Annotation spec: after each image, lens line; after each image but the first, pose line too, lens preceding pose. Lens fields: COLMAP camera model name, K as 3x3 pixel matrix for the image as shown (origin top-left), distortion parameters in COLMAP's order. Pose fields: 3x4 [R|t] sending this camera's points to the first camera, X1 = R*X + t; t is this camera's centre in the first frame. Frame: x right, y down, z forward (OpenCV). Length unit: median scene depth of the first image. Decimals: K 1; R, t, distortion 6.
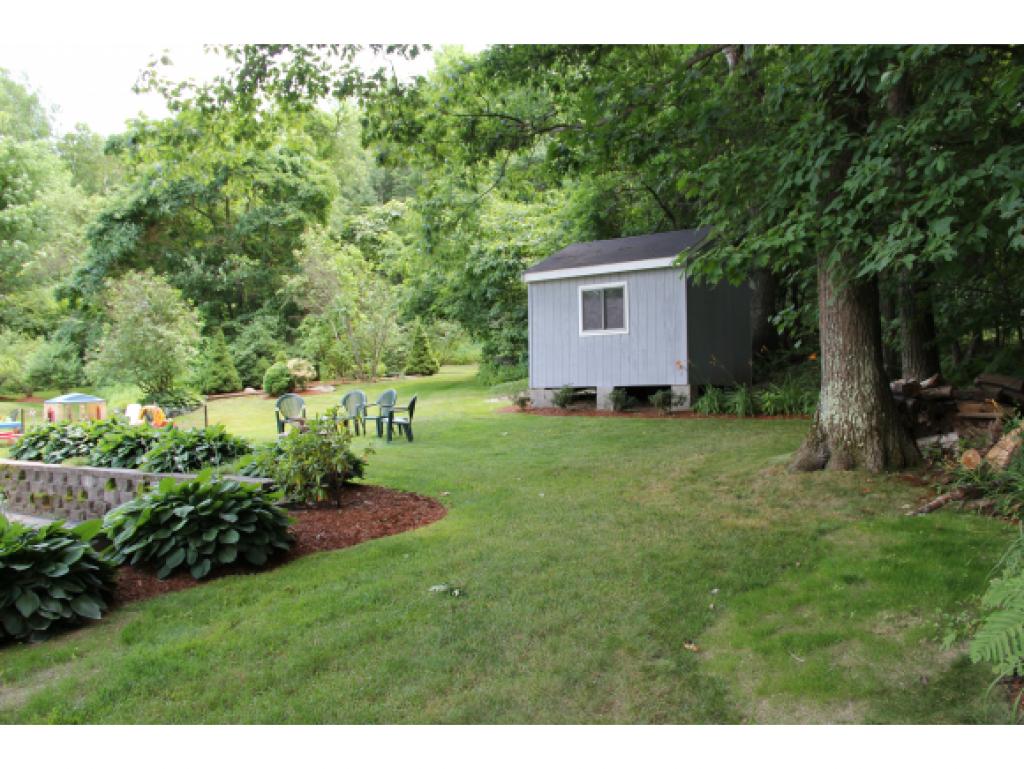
lens RADIAL K [[860.3, 0, 510.6], [0, 860.3, 380.8], [0, 0, 1]] dist [-0.160969, 0.113013]
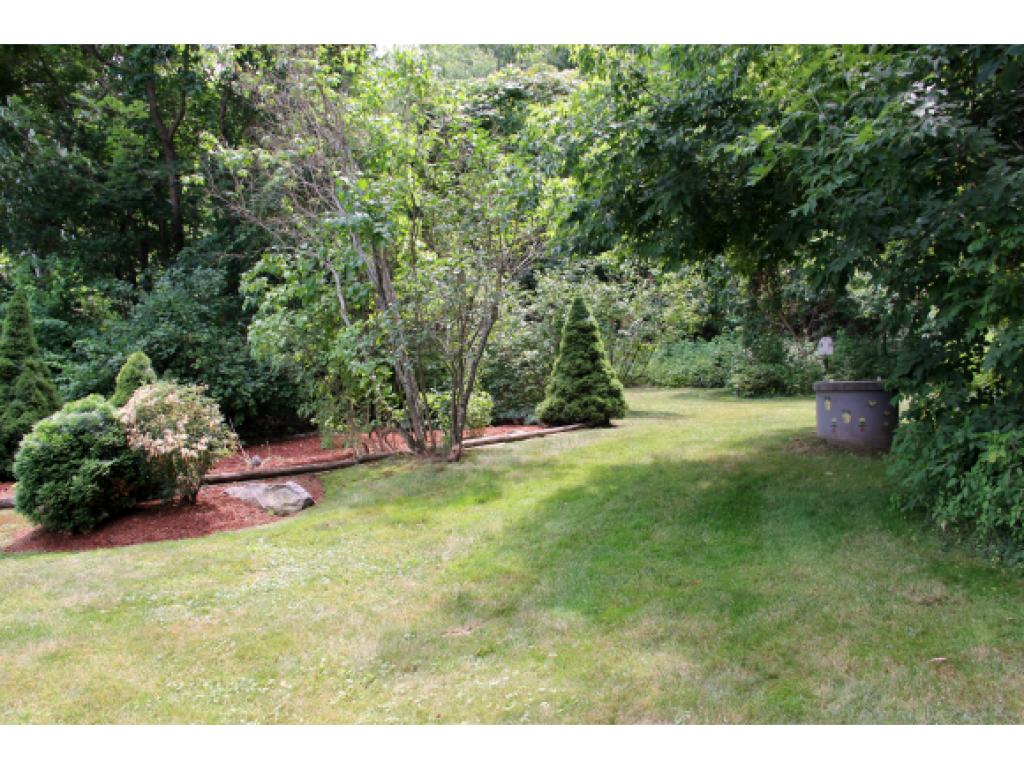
lens RADIAL K [[860.3, 0, 509.5], [0, 860.3, 385.5], [0, 0, 1]] dist [-0.160969, 0.113013]
pose [[0.992818, 0.018510, -0.118191, -0.103968], [-0.019345, 0.999795, -0.005915, -0.024031], [0.118057, 0.008159, 0.992973, 0.695650]]
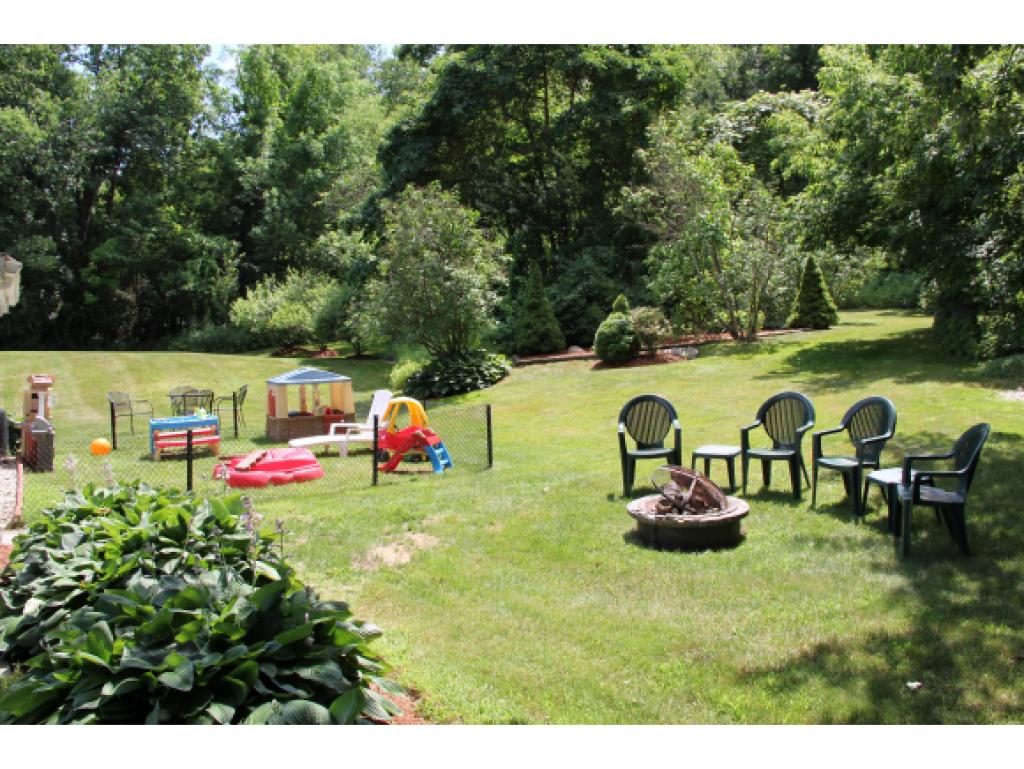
lens RADIAL K [[860.3, 0, 512.4], [0, 860.3, 383.2], [0, 0, 1]] dist [-0.160969, 0.113013]
pose [[0.929445, 0.029253, -0.367798, -0.088112], [-0.000379, 0.996927, 0.078334, -0.017879], [0.368959, -0.072668, 0.926600, 0.301648]]
